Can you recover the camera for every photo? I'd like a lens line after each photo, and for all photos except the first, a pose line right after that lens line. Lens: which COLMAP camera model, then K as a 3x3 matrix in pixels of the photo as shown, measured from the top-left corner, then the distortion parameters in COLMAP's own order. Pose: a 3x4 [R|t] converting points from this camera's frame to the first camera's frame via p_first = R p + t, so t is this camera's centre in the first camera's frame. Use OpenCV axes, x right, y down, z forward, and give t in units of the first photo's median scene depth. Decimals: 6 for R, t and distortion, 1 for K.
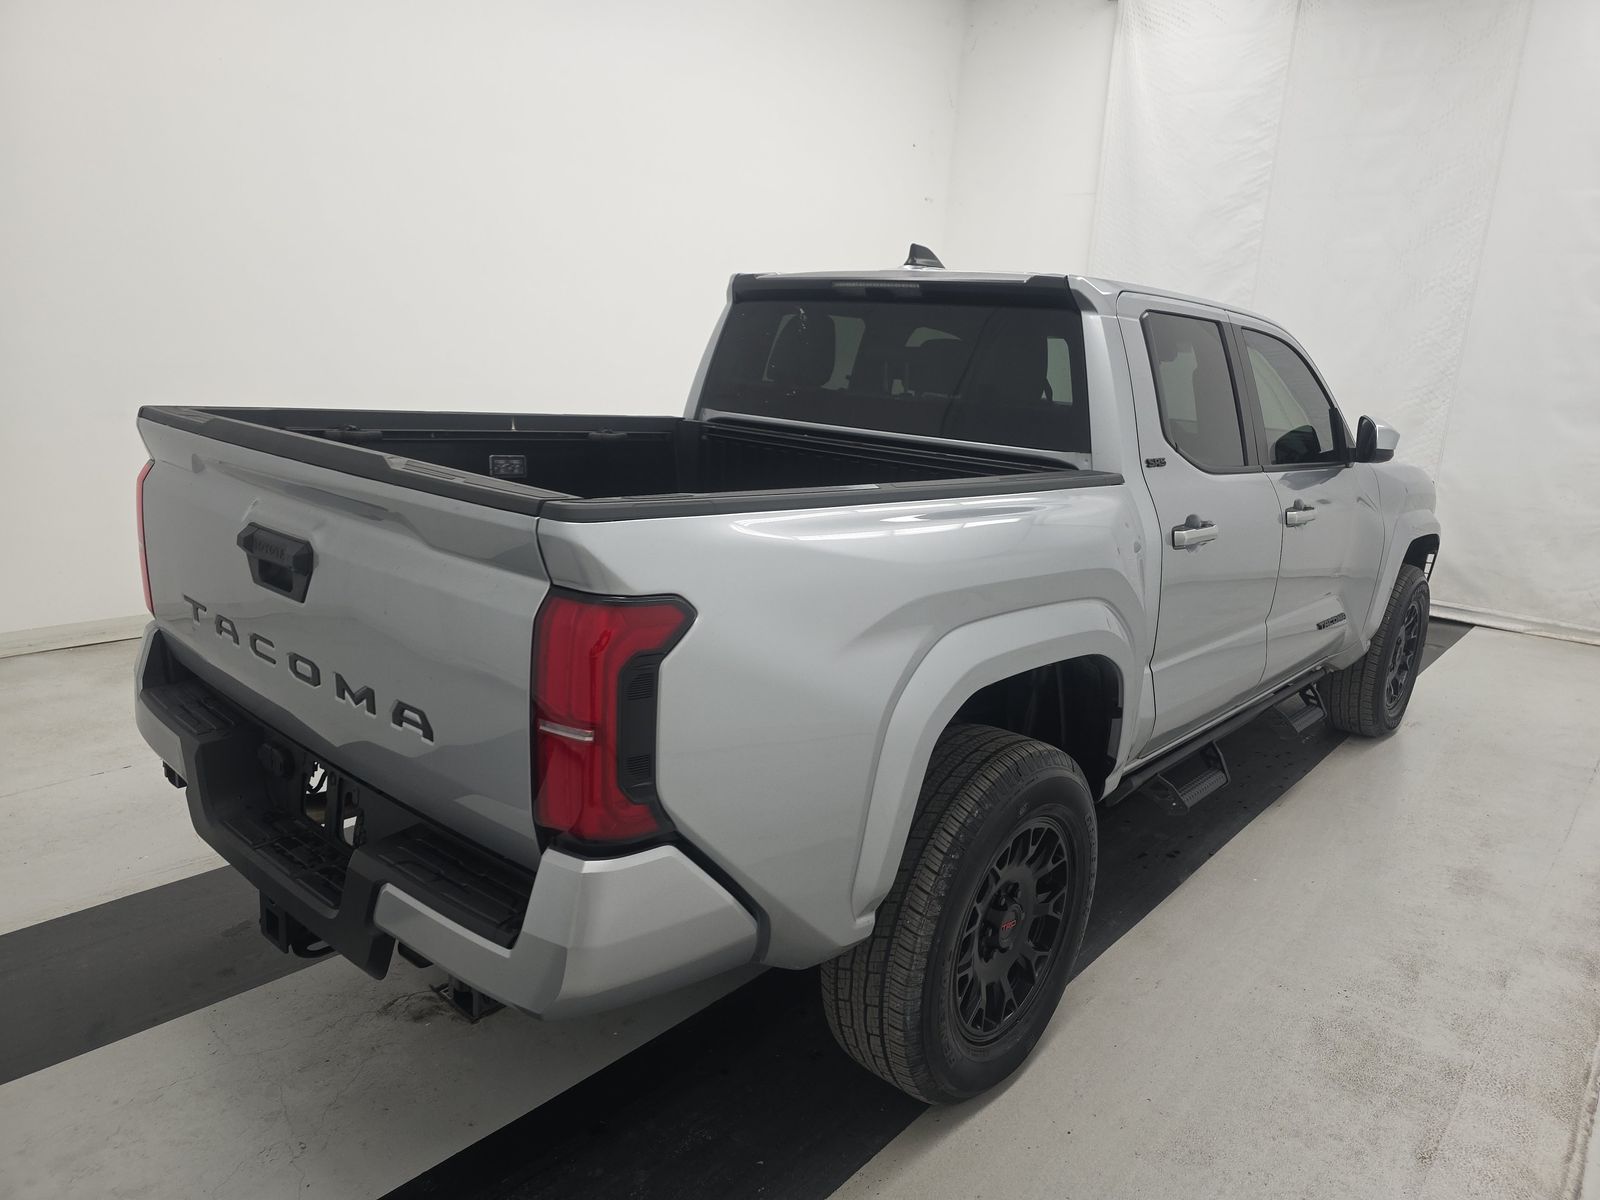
lens RADIAL K [[1078.2, 0, 806.5], [0, 1078.2, 613.7], [0, 0, 1]] dist [0.056849, -0.052330]
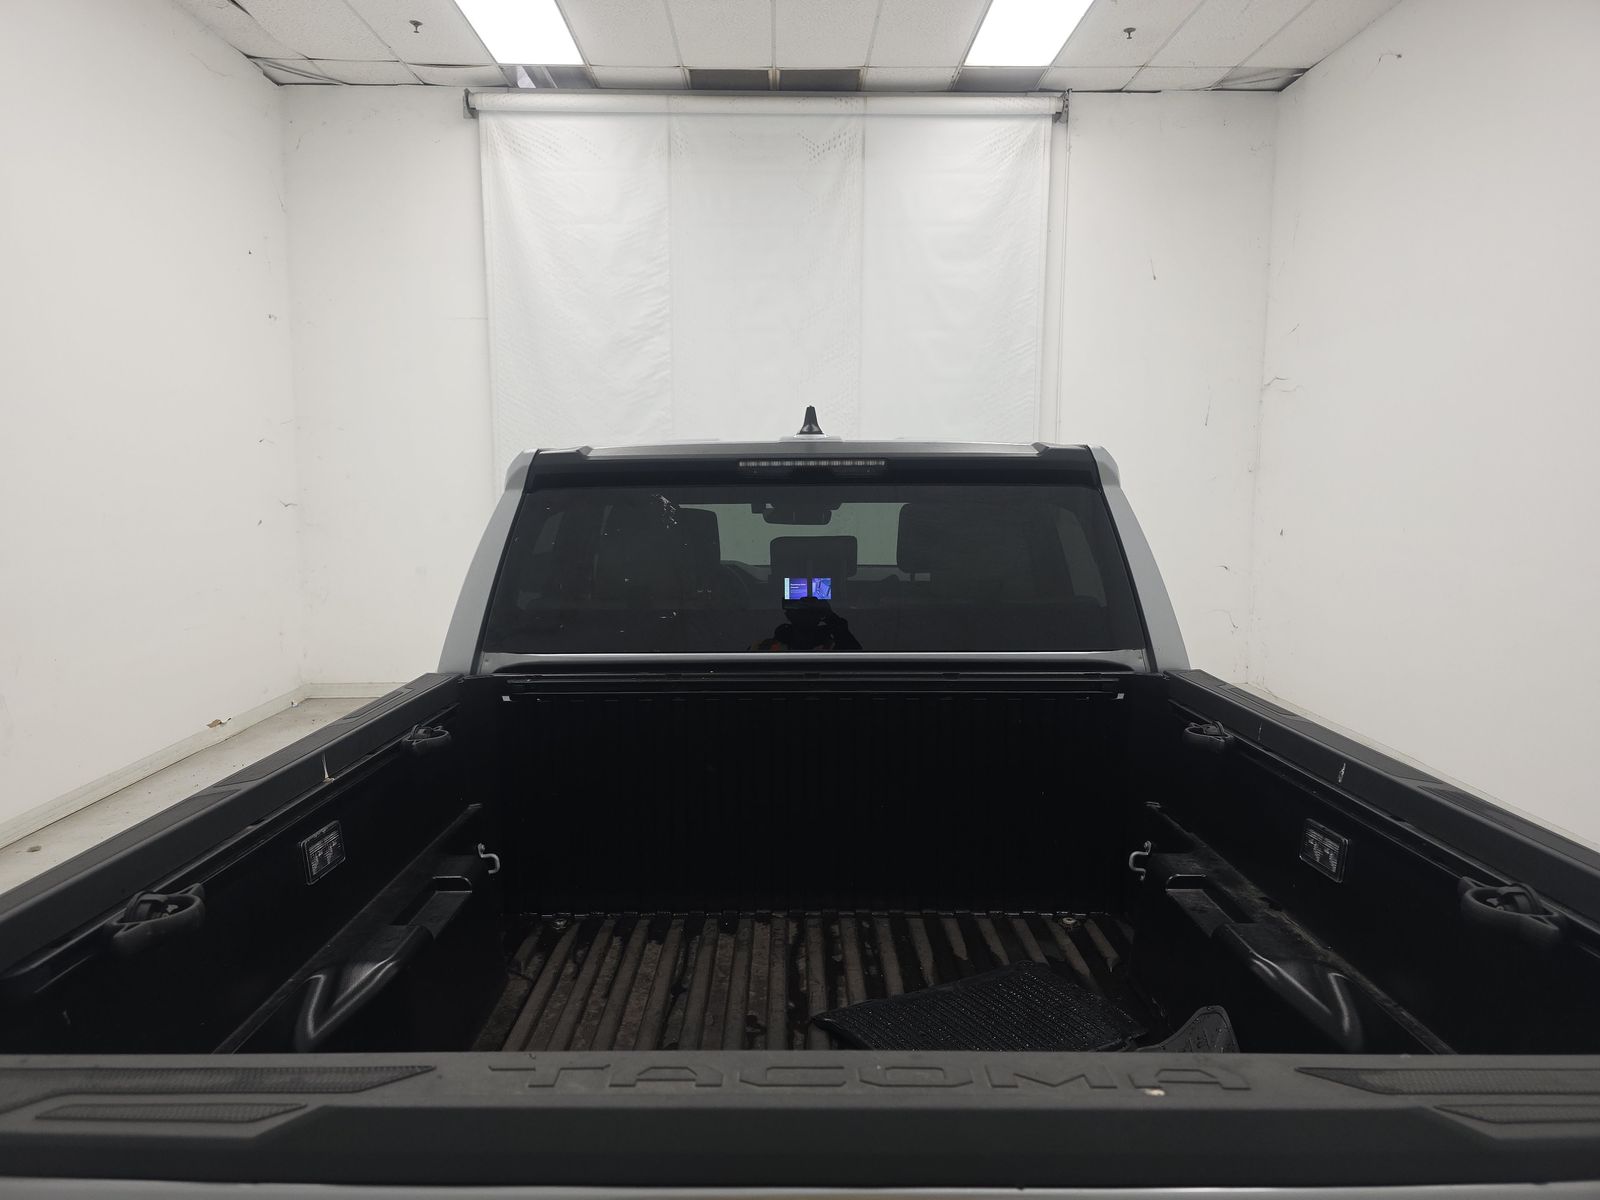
lens RADIAL K [[1078.2, 0, 789.0], [0, 1078.2, 601.7], [0, 0, 1]] dist [0.056849, -0.052330]
pose [[0.755414, -0.142207, 0.639630, -0.402339], [0.207944, 0.977734, -0.028208, -0.181829], [-0.621376, 0.154316, 0.768165, 0.432549]]
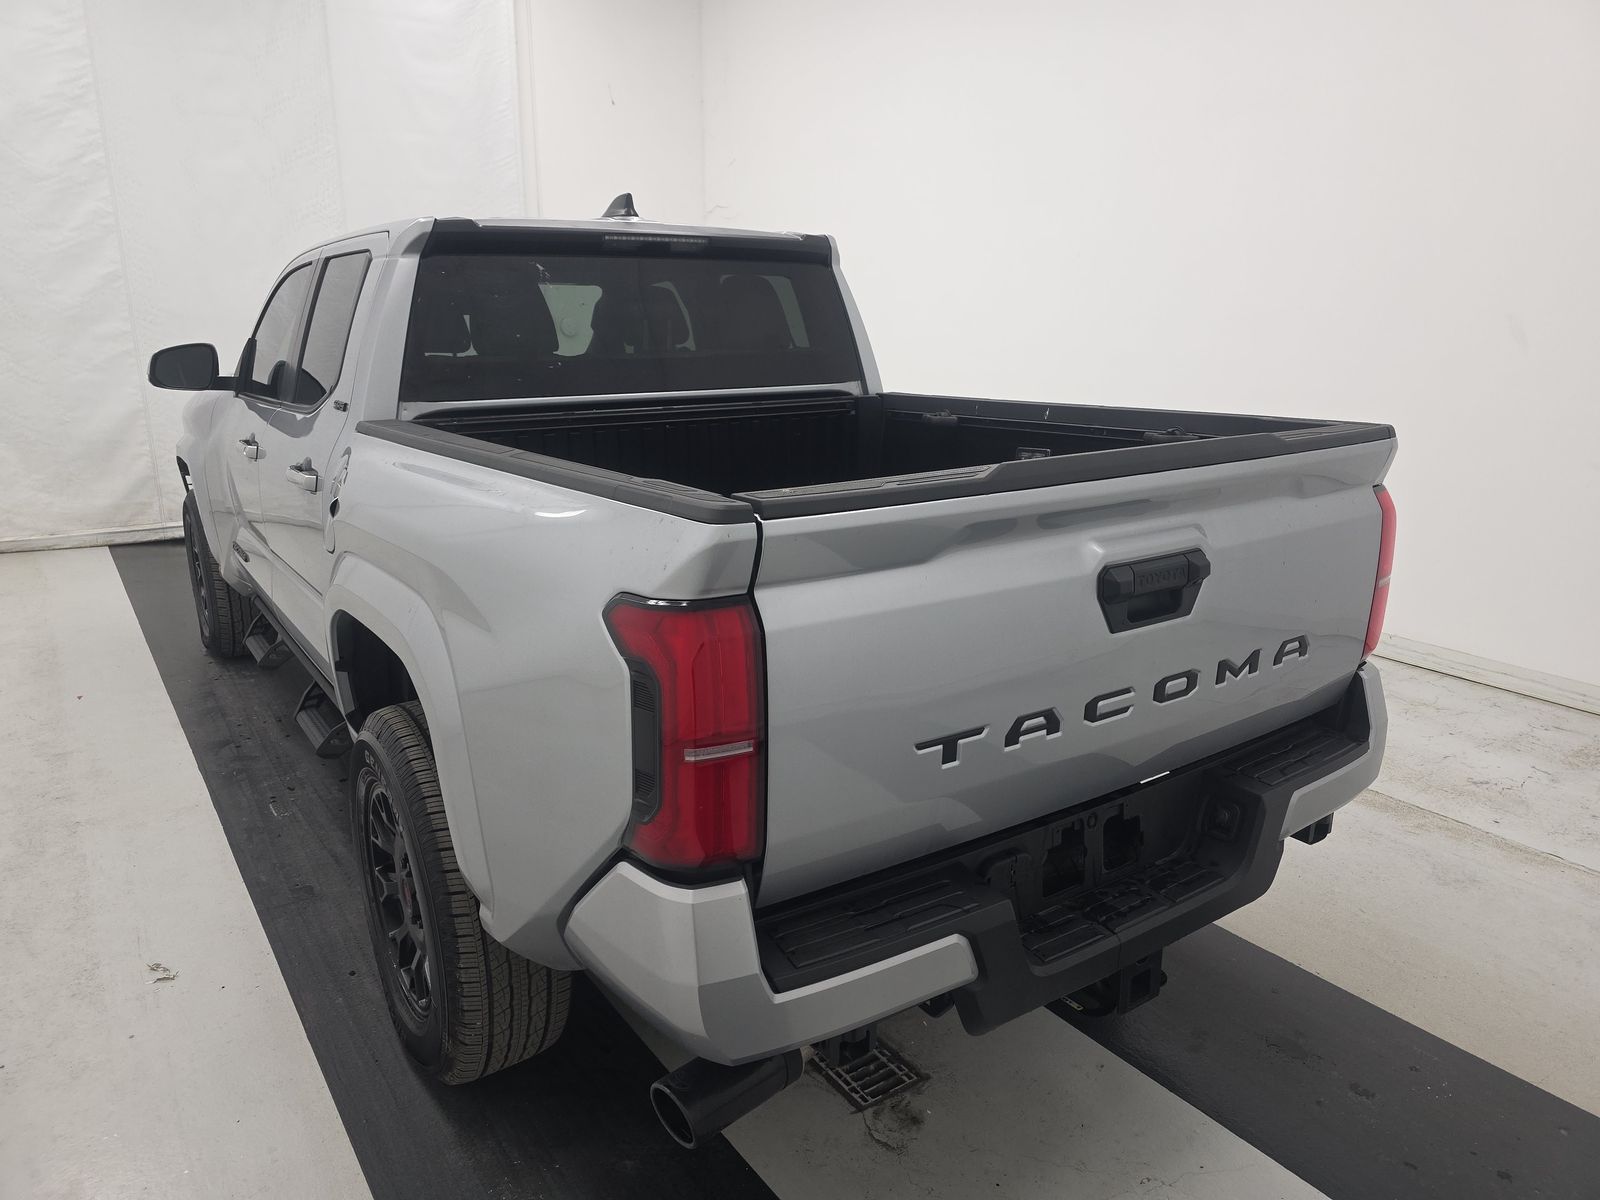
lens RADIAL K [[1078.2, 0, 809.0], [0, 1078.2, 622.1], [0, 0, 1]] dist [0.056849, -0.052330]
pose [[0.243171, -0.329357, 0.912355, -0.825465], [0.249847, 0.930118, 0.269178, -0.200498], [-0.937254, 0.162493, 0.308467, 0.594590]]
